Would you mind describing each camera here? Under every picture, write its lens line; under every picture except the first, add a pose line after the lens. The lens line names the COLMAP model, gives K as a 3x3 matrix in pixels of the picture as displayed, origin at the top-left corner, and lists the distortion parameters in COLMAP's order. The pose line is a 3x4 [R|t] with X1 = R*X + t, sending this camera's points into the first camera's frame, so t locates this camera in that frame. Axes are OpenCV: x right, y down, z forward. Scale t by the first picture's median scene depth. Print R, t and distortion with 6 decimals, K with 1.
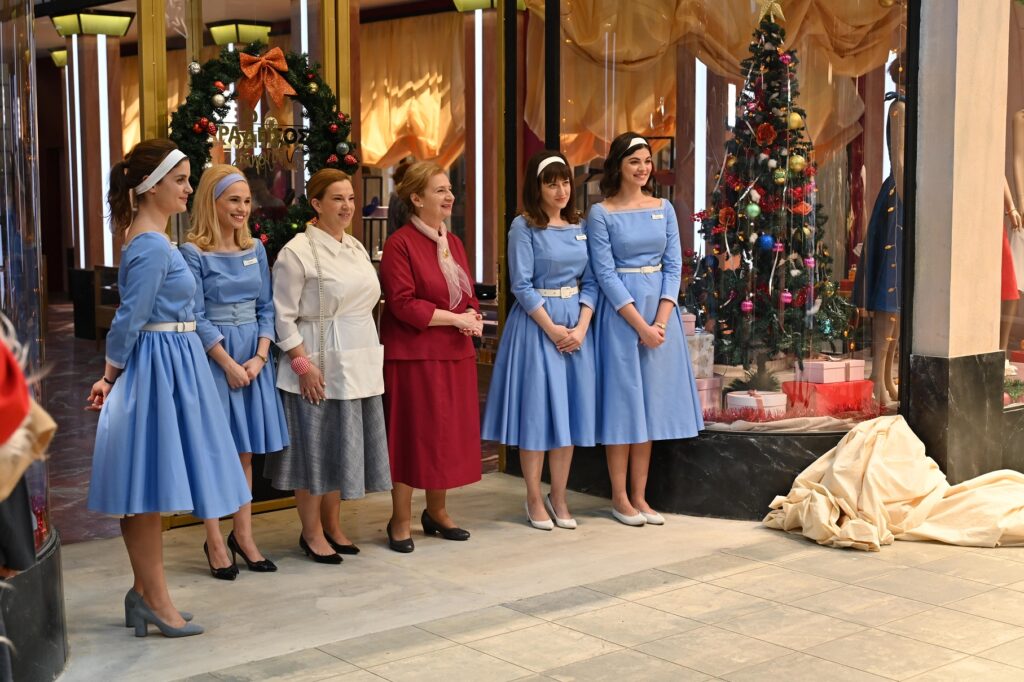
lens RADIAL K [[1528.3, 0, 521.7], [0, 1528.3, 336.2], [0, 0, 1]] dist [-0.014612, 0.000000]
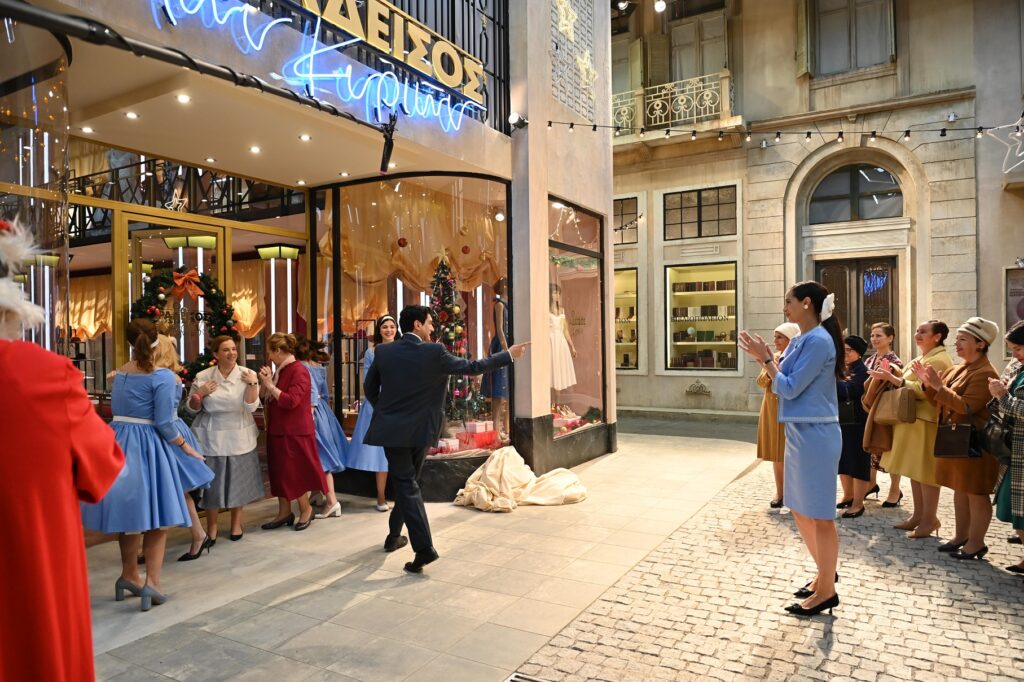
lens RADIAL K [[688.7, 0, 528.3], [0, 688.7, 332.6], [0, 0, 1]] dist [-0.026783, 0.009551]
pose [[0.932847, -0.006378, 0.360216, -0.081318], [0.047903, 0.993162, -0.106467, -0.002378], [-0.357074, 0.116573, 0.926773, 0.079871]]
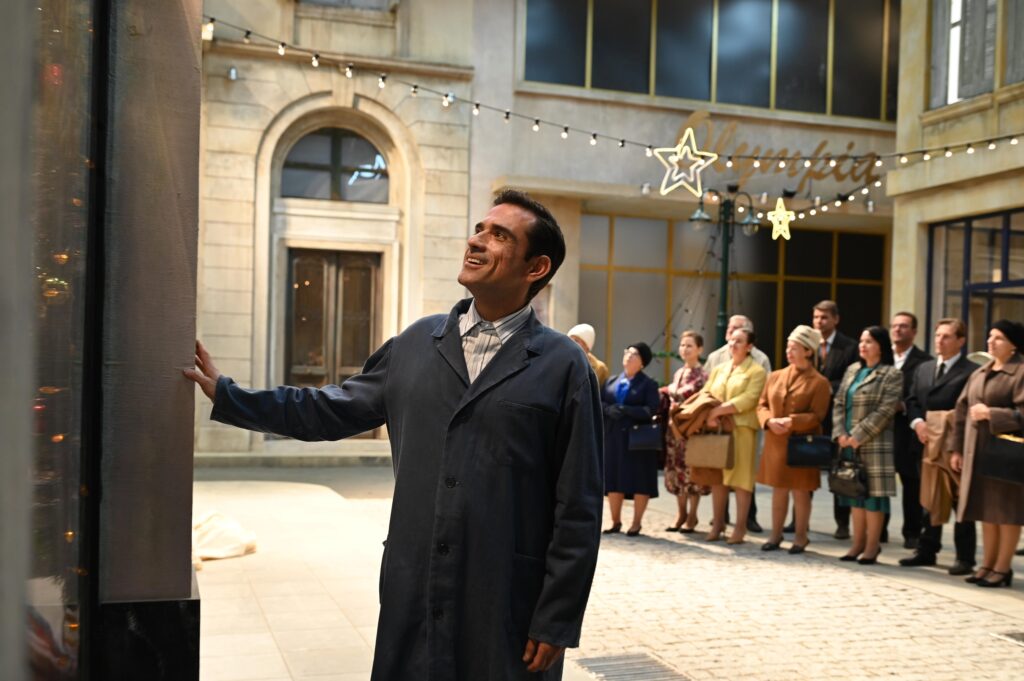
lens RADIAL K [[1078.4, 0, 514.3], [0, 1078.4, 344.0], [0, 0, 1]] dist [0.005858, 0.000000]
pose [[0.361254, 0.031459, 0.931937, -0.591352], [0.067919, 0.995888, -0.059945, 0.000642], [-0.929991, 0.084952, 0.357632, 0.340284]]
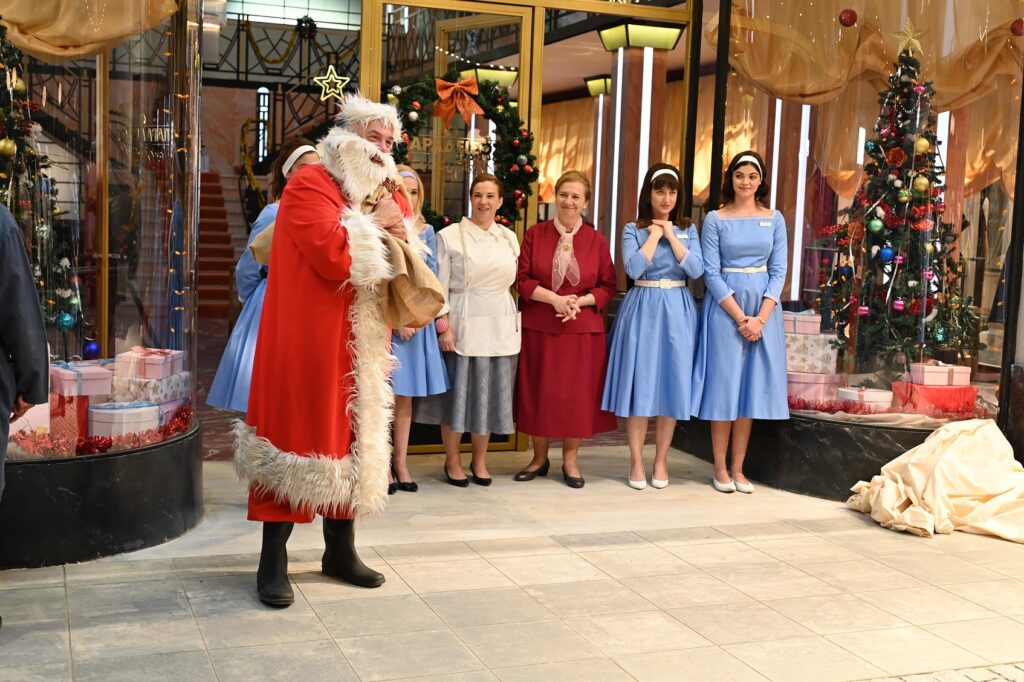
lens RADIAL K [[1289.5, 0, 513.1], [0, 1289.5, 344.1], [0, 0, 1]] dist [-0.004835, 0.000000]
pose [[0.941963, 0.069830, -0.328373, 0.232926], [-0.073229, 0.997313, 0.002020, 0.022555], [0.327632, 0.022144, 0.944546, 0.034202]]
